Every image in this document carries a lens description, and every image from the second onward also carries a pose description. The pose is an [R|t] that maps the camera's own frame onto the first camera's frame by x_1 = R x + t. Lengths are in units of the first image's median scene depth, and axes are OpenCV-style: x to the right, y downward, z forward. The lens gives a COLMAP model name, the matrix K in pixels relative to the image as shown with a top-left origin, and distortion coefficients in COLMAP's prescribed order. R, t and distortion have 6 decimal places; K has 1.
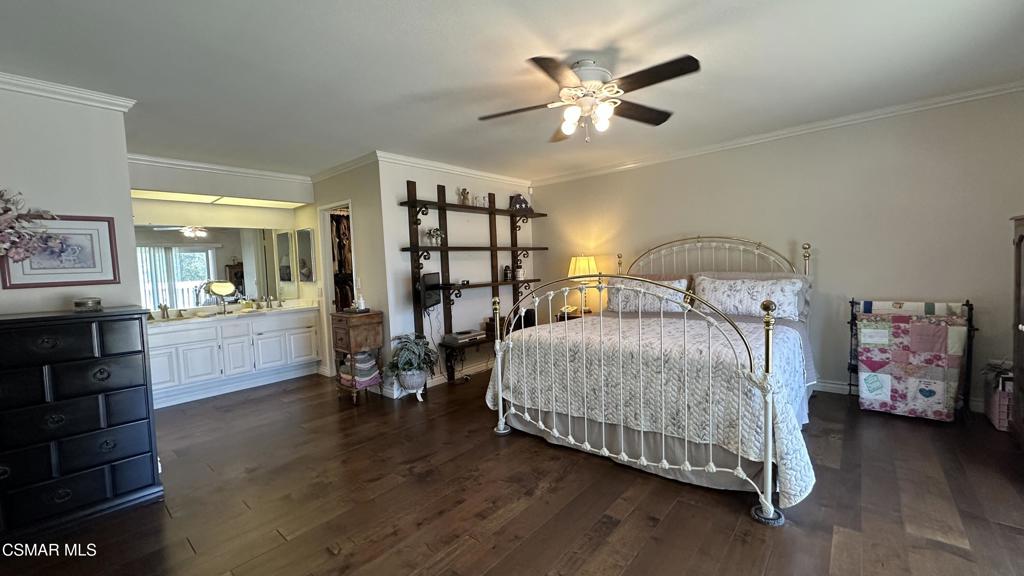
lens RADIAL K [[408.9, 0, 512.0], [0, 408.9, 288.0], [0, 0, 1]] dist [-0.000505, 0.000133]
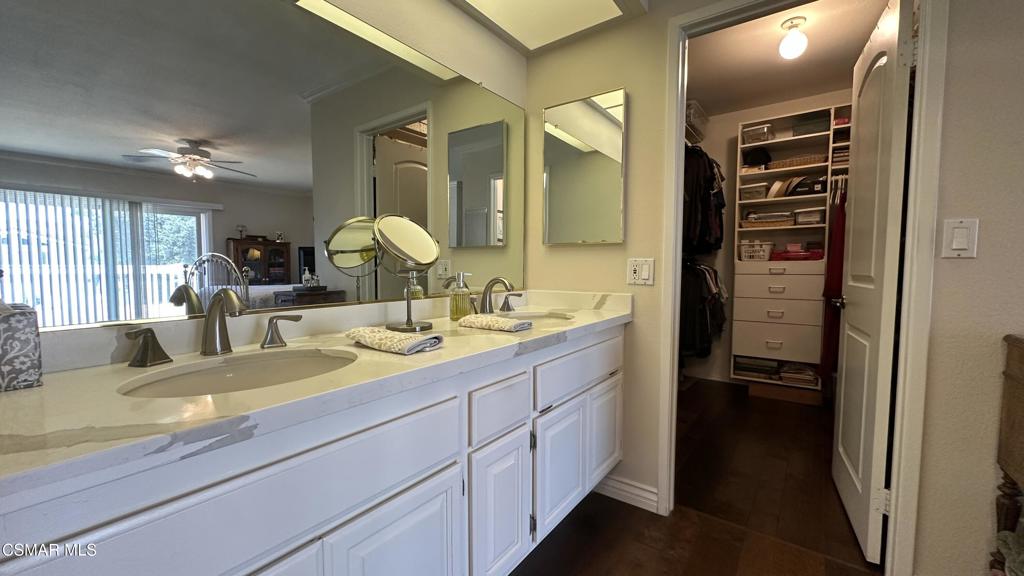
lens RADIAL K [[408.9, 0, 512.0], [0, 408.9, 288.0], [0, 0, 1]] dist [-0.000505, 0.000133]
pose [[0.996583, 0.034075, 0.075236, -0.328361], [-0.033141, 0.999358, -0.013619, 0.017201], [-0.075651, 0.011079, 0.997073, 0.357054]]
